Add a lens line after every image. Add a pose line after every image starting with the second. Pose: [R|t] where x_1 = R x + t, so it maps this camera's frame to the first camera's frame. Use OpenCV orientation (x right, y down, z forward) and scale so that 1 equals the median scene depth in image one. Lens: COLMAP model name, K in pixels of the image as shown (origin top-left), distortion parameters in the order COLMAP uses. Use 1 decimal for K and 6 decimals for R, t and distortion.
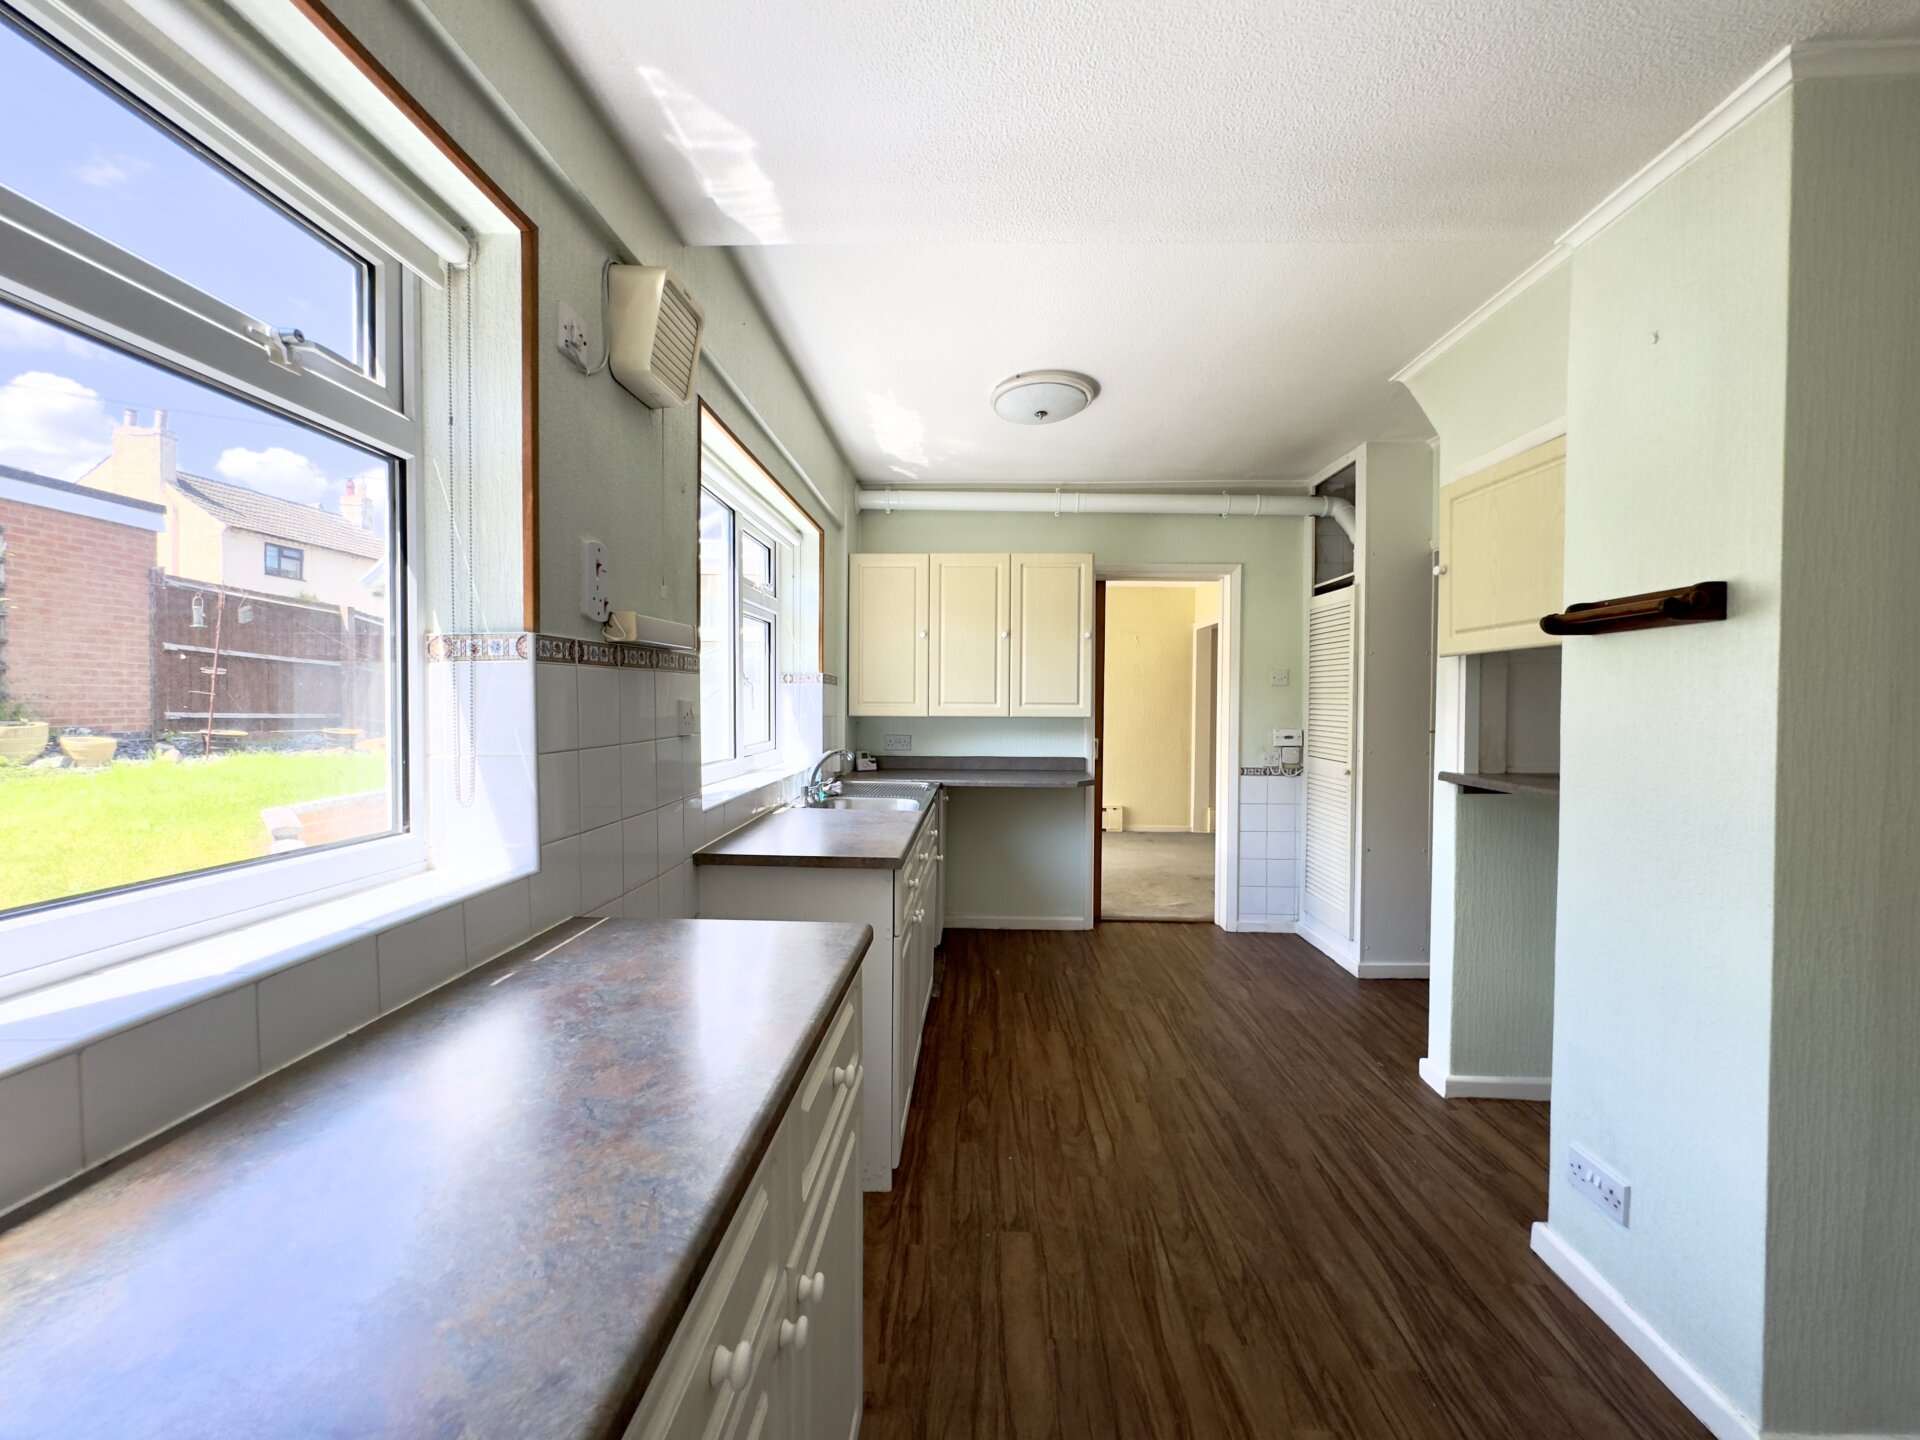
lens RADIAL K [[765.2, 0, 958.5], [0, 765.2, 718.1], [0, 0, 1]] dist [-0.001692, -0.000266]
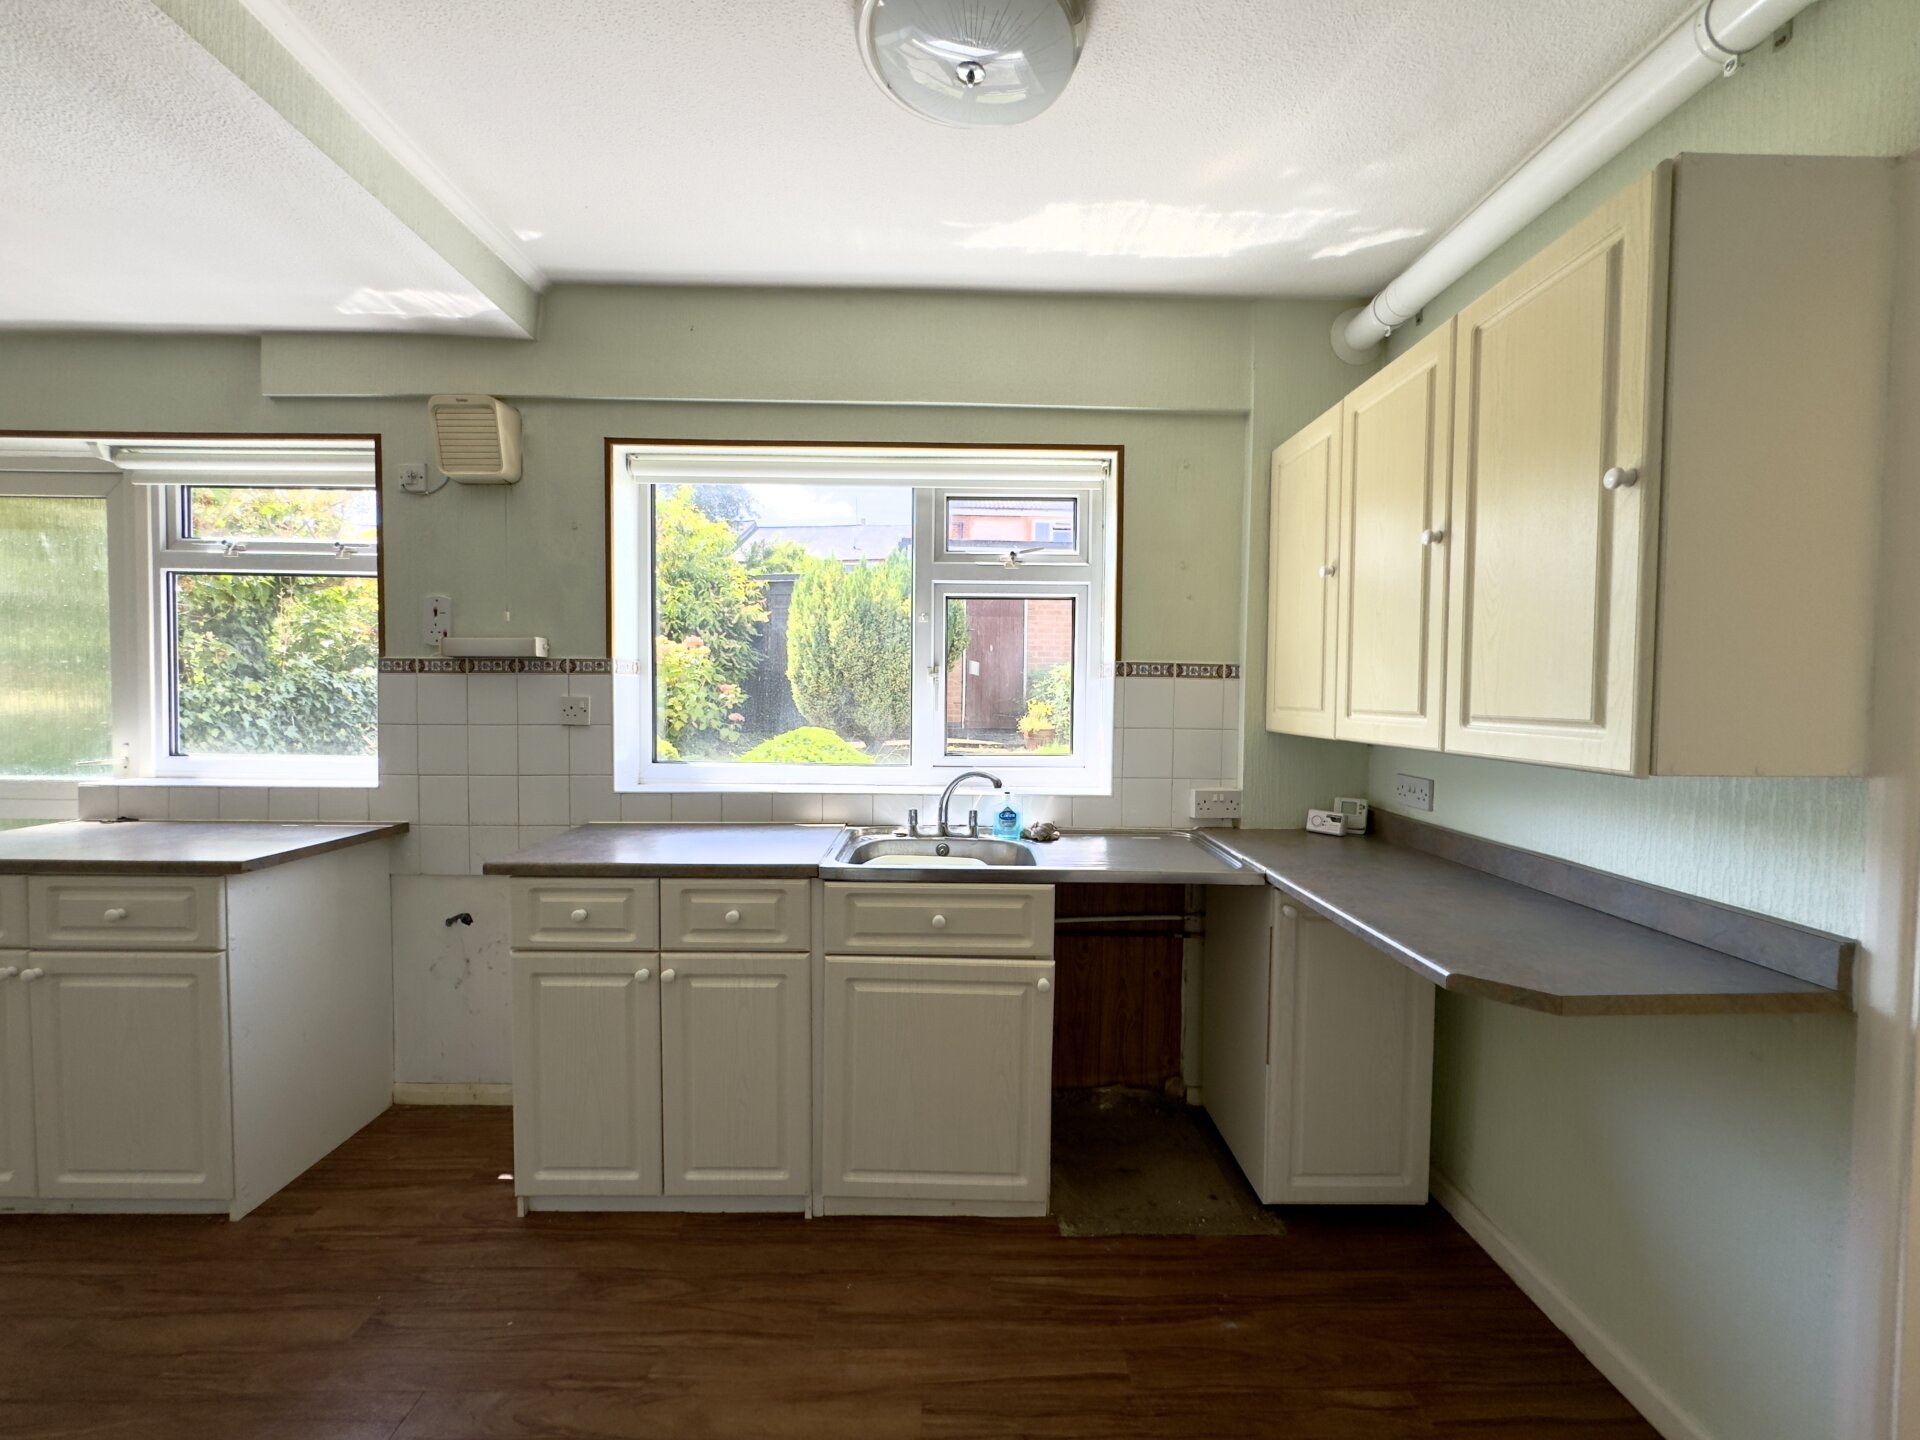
lens RADIAL K [[765.2, 0, 958.5], [0, 765.2, 718.1], [0, 0, 1]] dist [-0.001692, -0.000266]
pose [[0.044286, 0.028778, -0.998604, 0.405225], [-0.033103, 0.999078, 0.027324, -0.019006], [0.998470, 0.031847, 0.045198, 0.697878]]
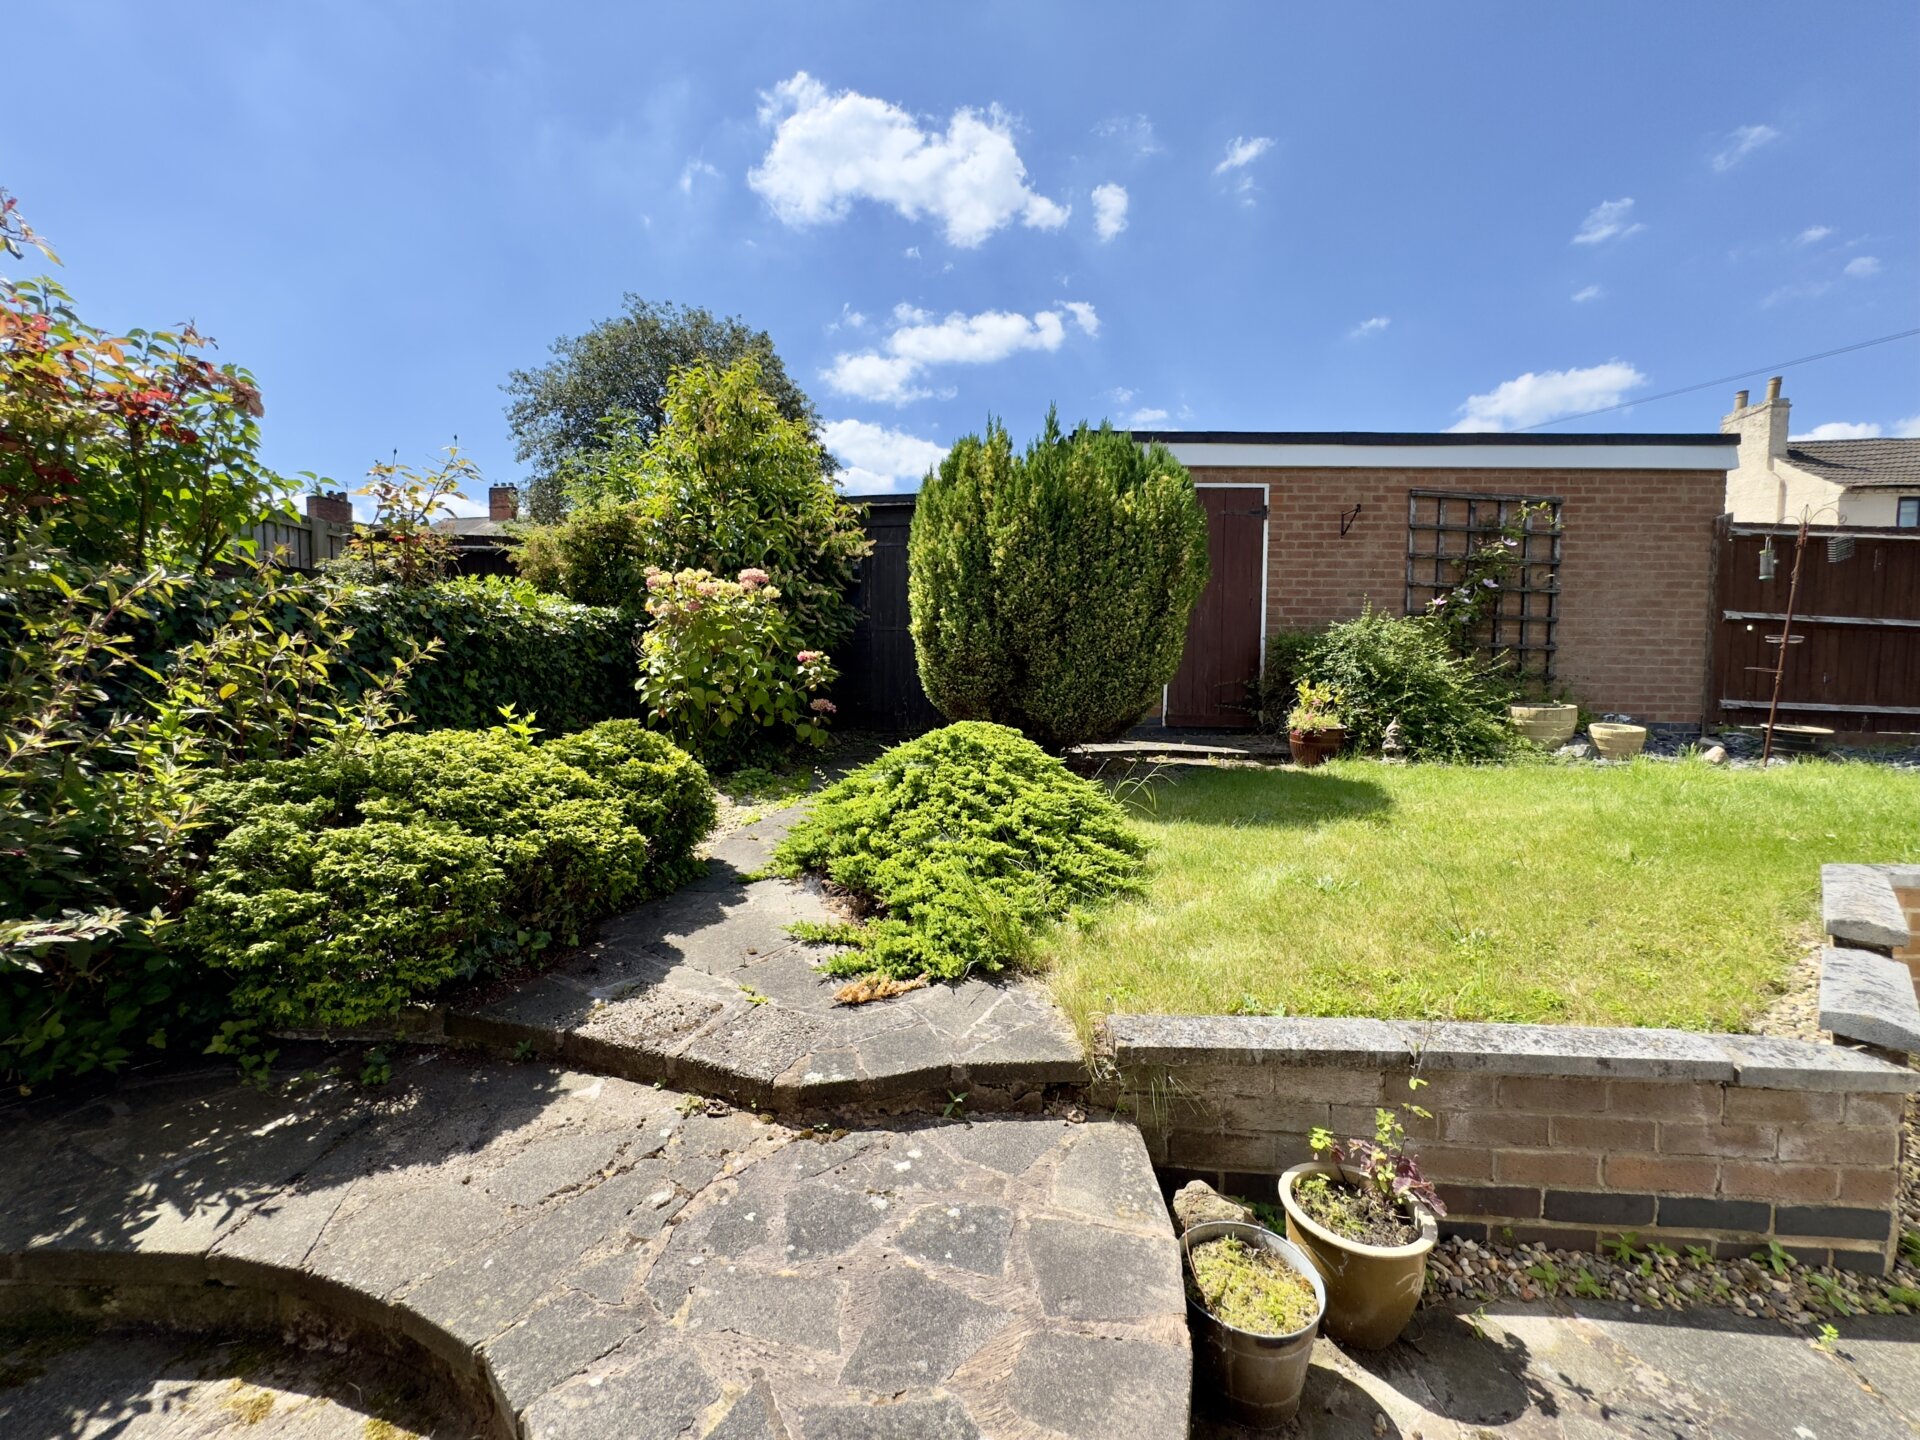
lens RADIAL K [[769.0, 0, 973.9], [0, 769.0, 717.6], [0, 0, 1]] dist [0.003242, 0.000128]
pose [[-0.035700, 0.031371, -0.998870, -0.410546], [-0.036172, 0.998812, 0.032662, 0.023527], [0.998708, 0.037297, -0.034523, 0.489940]]
